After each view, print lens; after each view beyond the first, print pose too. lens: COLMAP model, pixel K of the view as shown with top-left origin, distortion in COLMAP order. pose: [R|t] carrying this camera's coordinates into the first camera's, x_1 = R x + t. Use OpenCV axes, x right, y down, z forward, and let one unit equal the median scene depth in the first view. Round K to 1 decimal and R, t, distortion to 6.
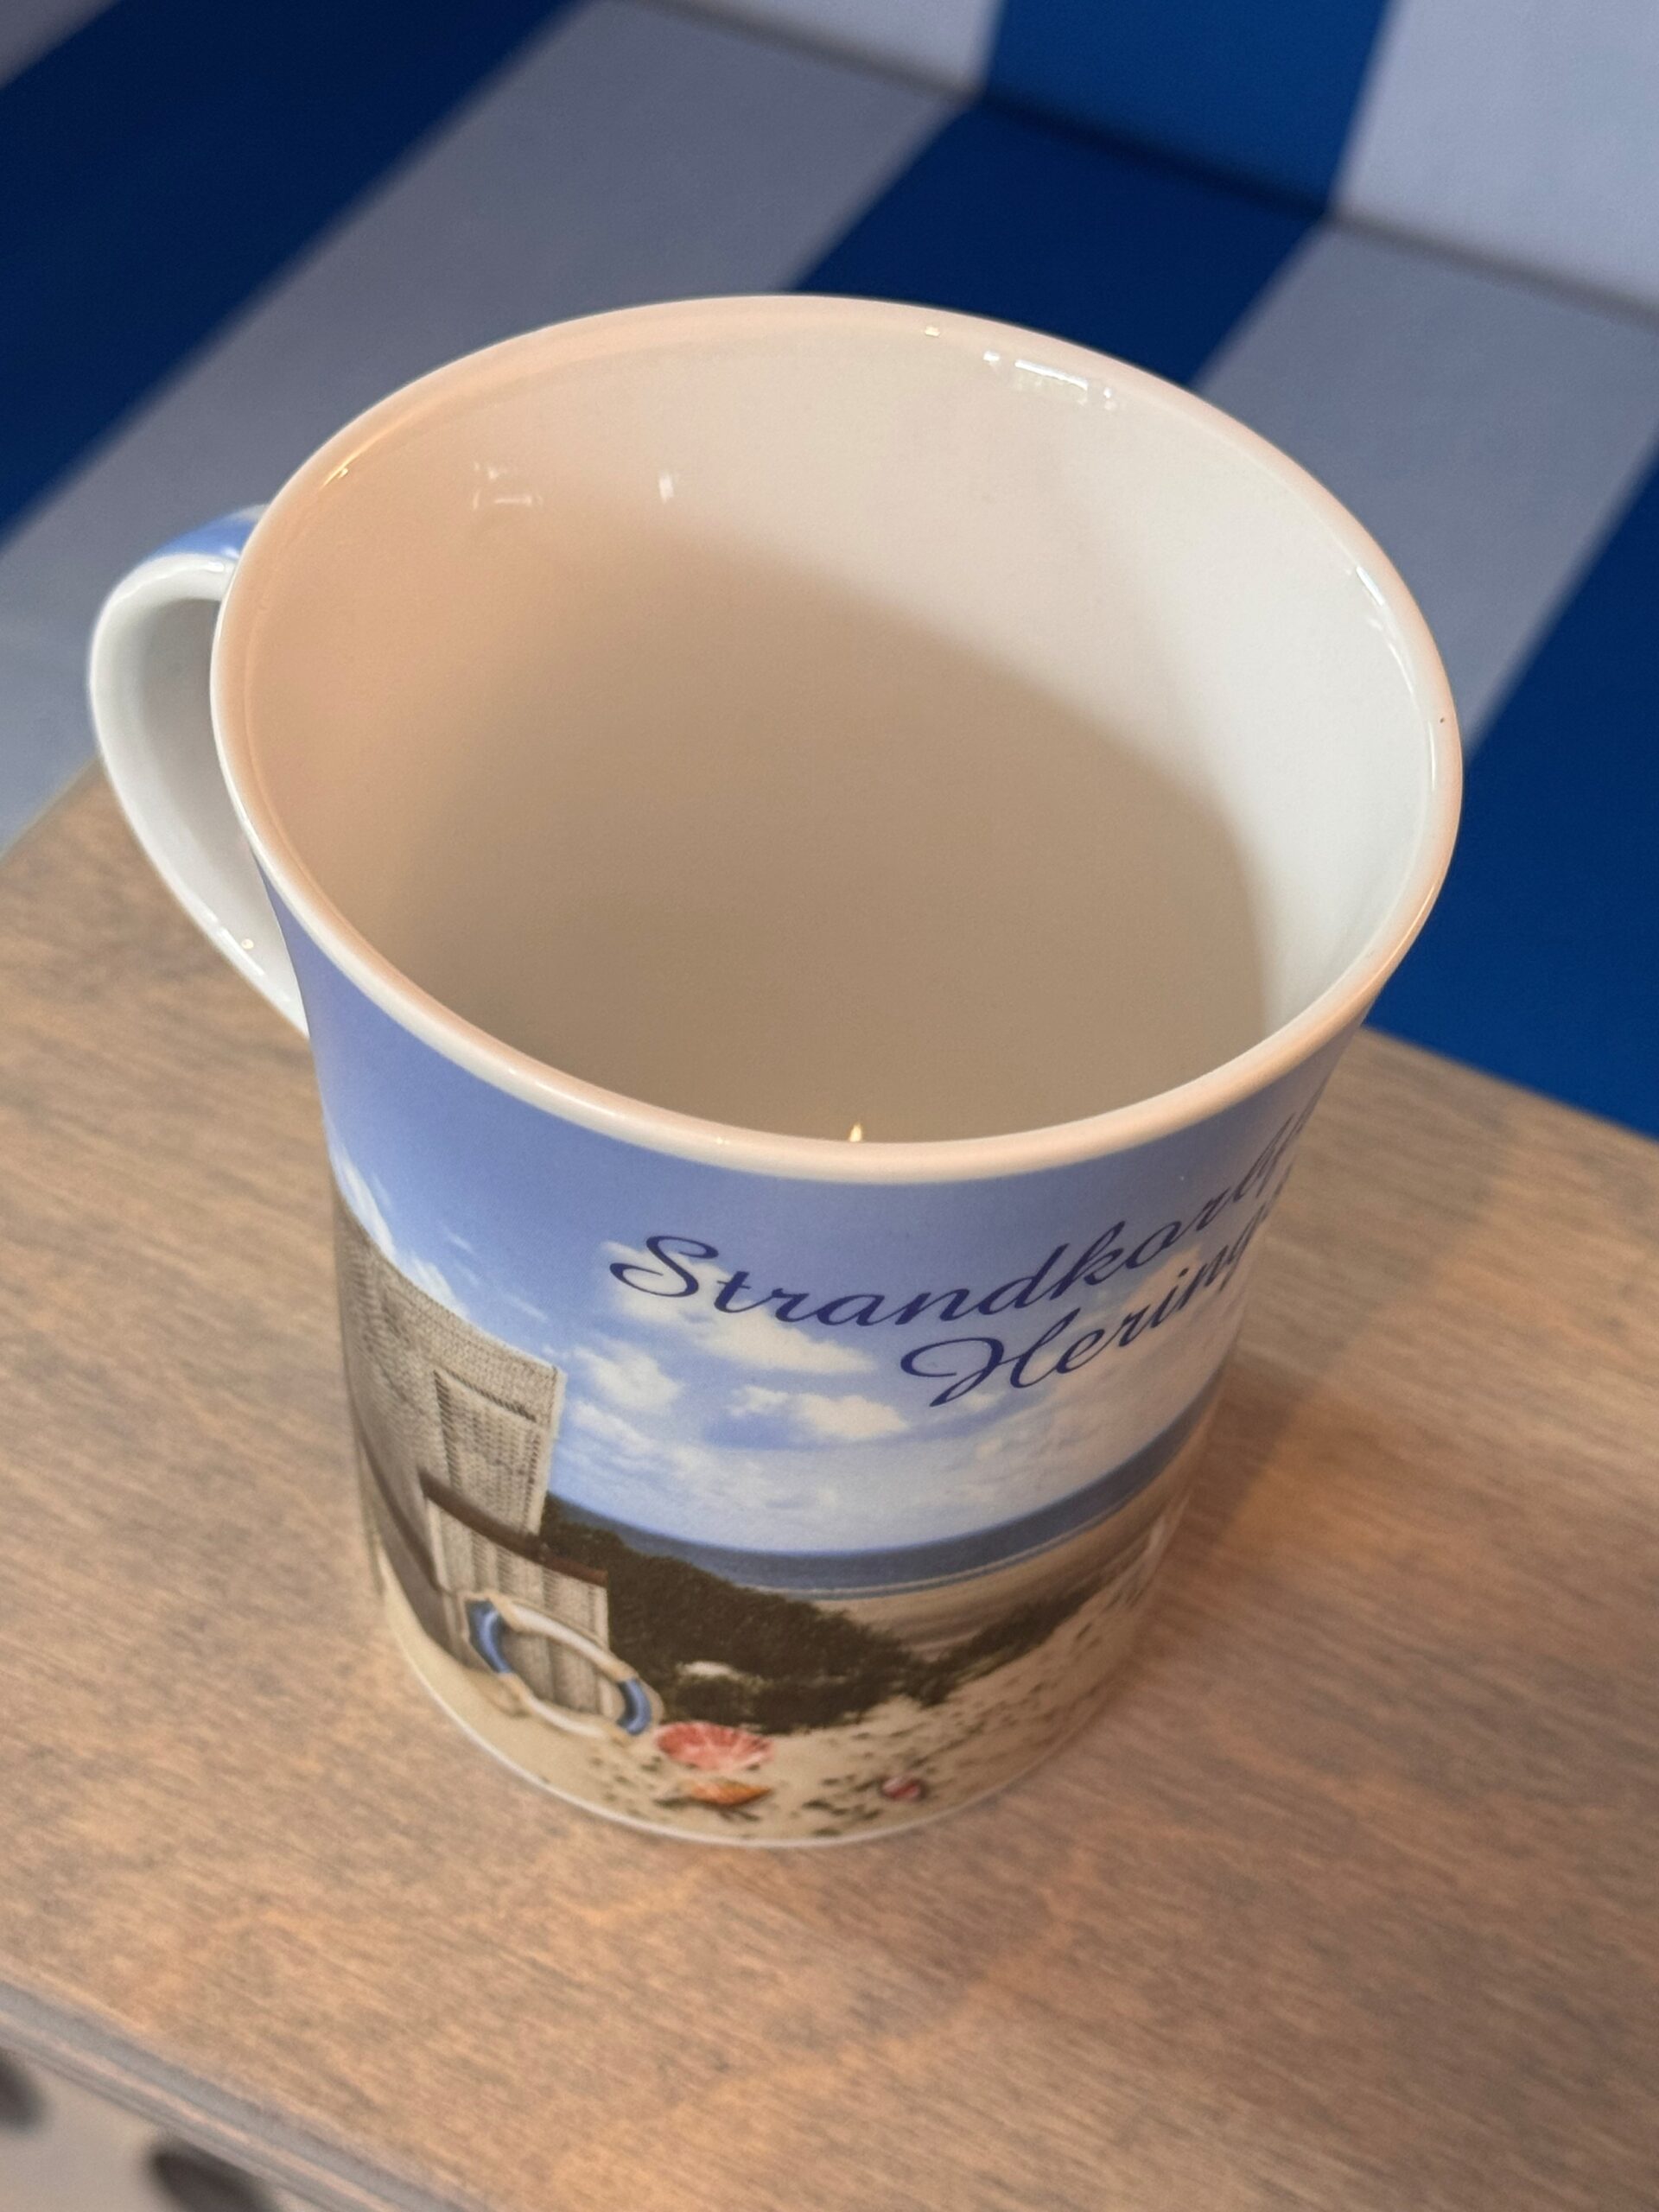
lens RADIAL K [[4273.6, 0, 832.1], [0, 4273.6, 1114.9], [0, 0, 1]] dist [0.129327, 0.000000]
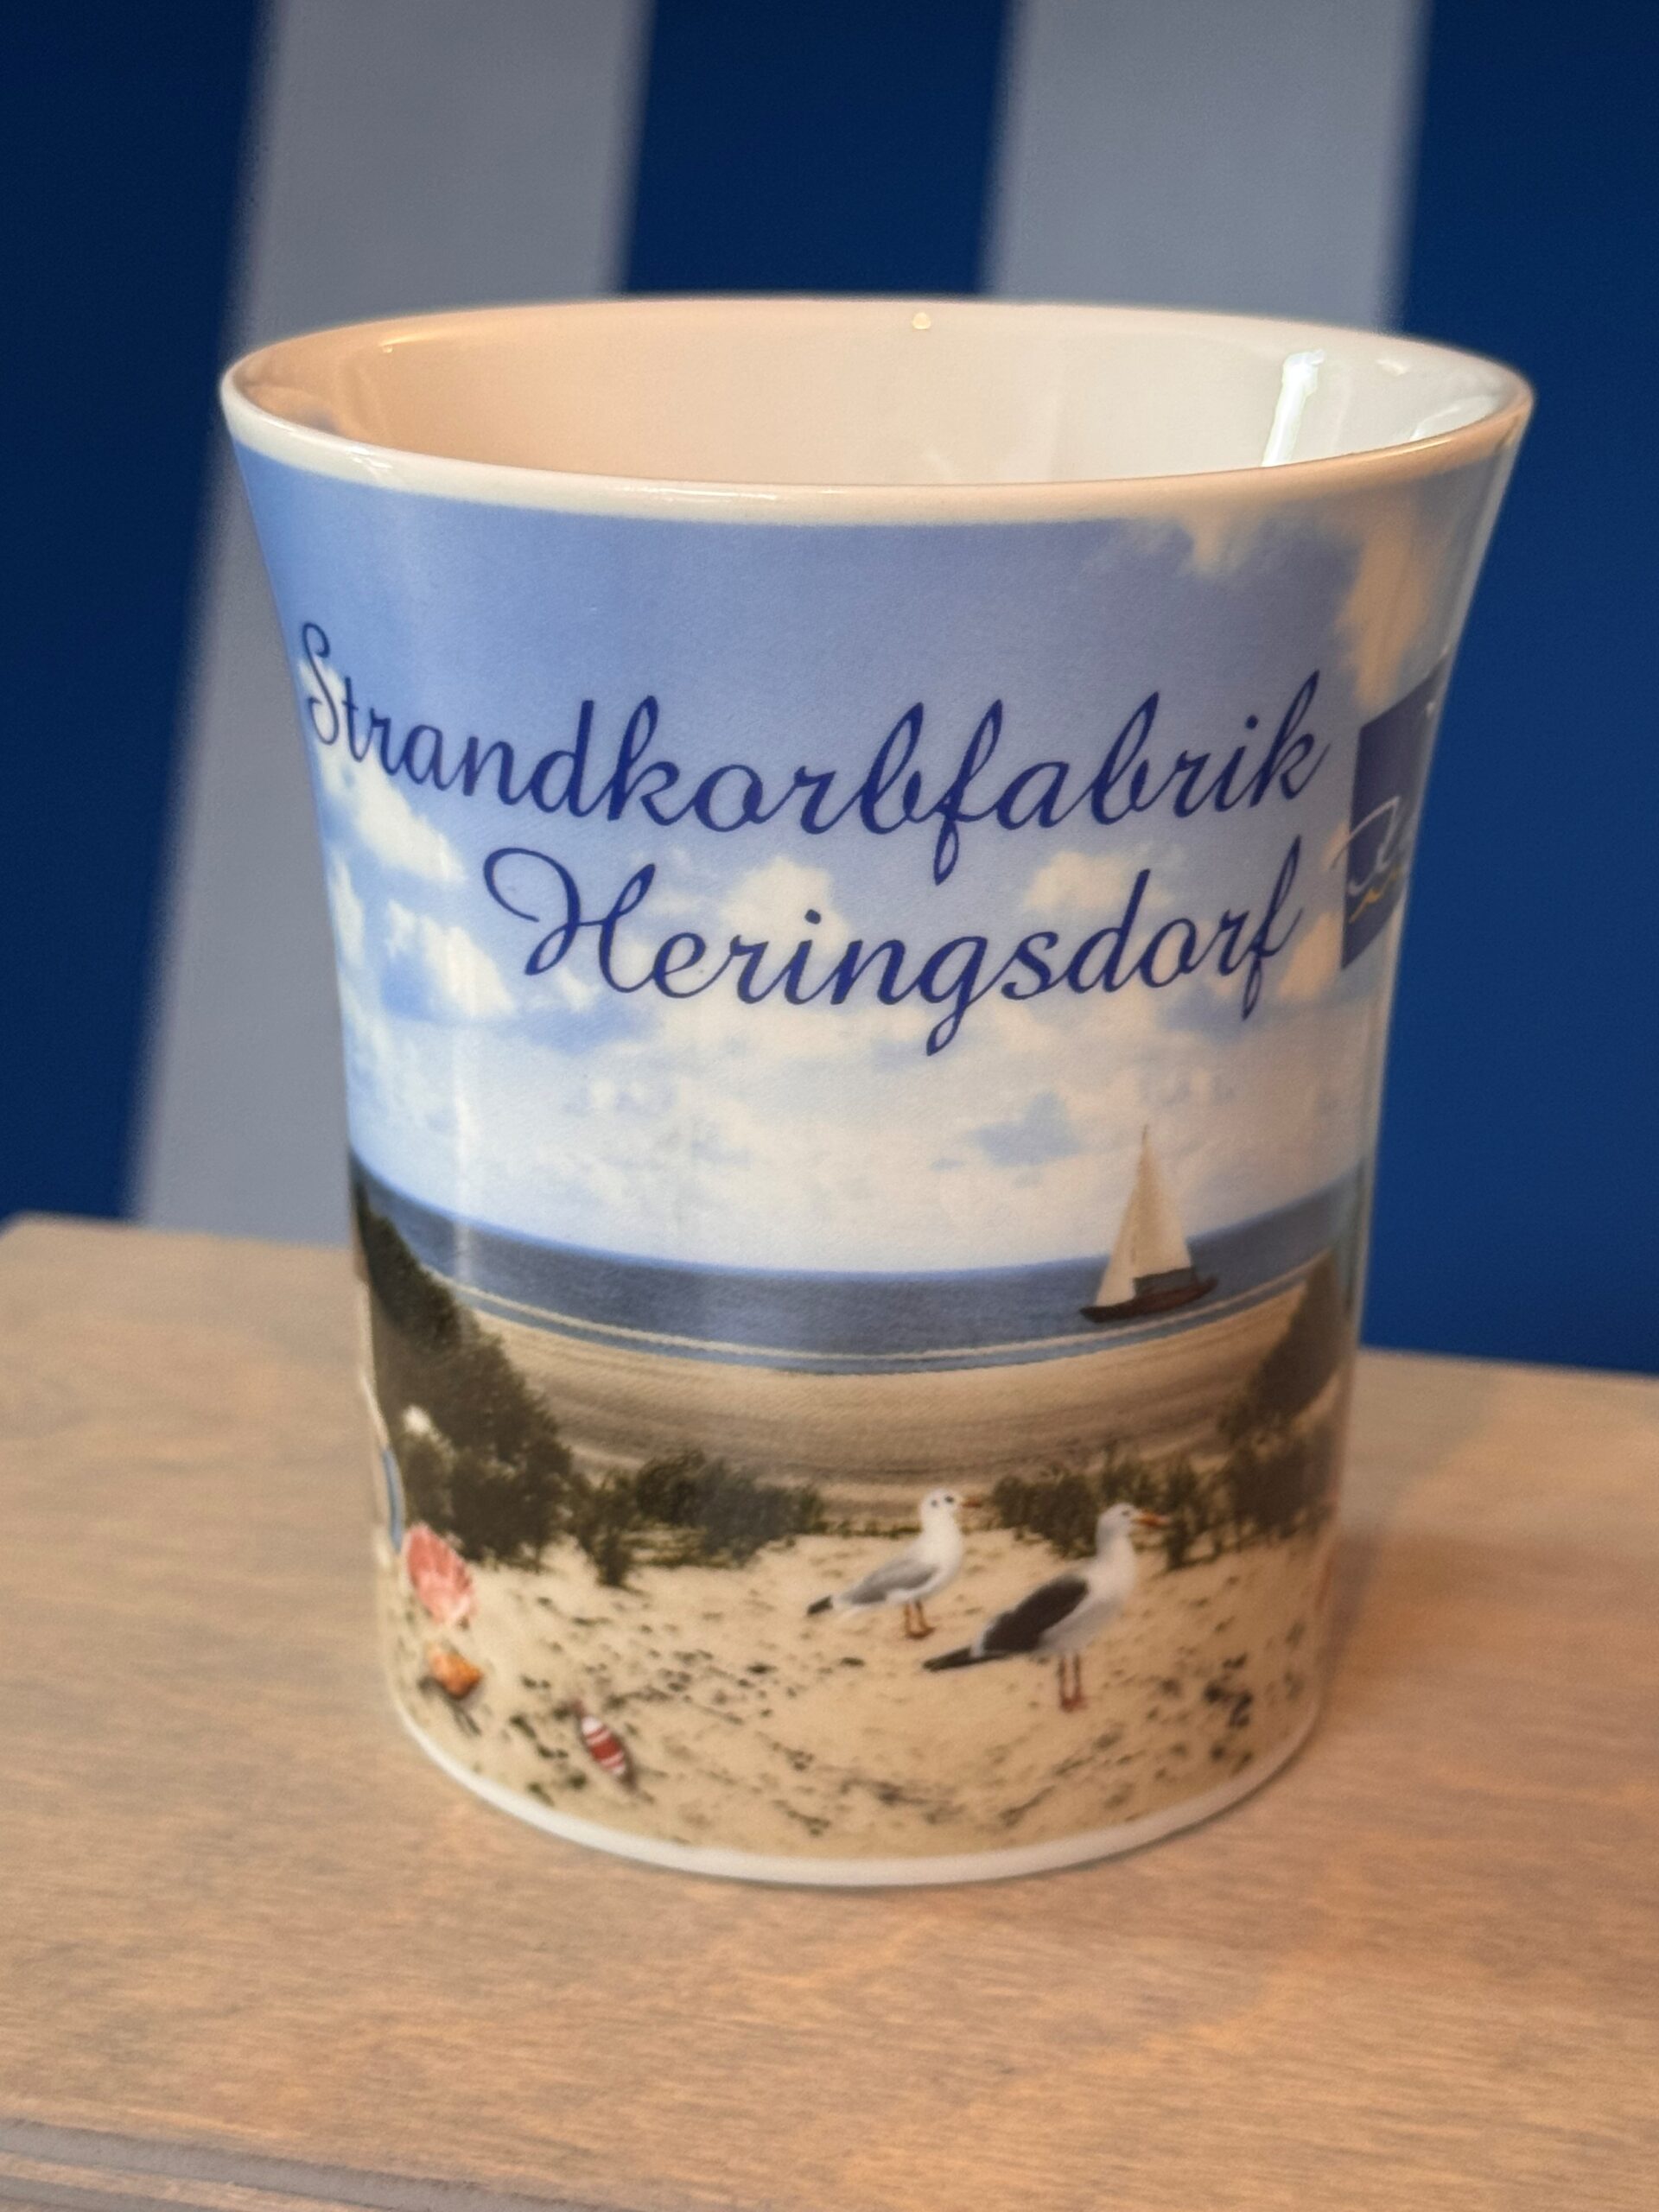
lens RADIAL K [[4273.6, 0, 837.3], [0, 4273.6, 1176.9], [0, 0, 1]] dist [0.129327, 0.000000]
pose [[0.973233, -0.118964, 0.196636, -0.189572], [0.197396, 0.870878, -0.450119, 0.421747], [-0.117698, 0.476886, 0.871050, 0.228212]]
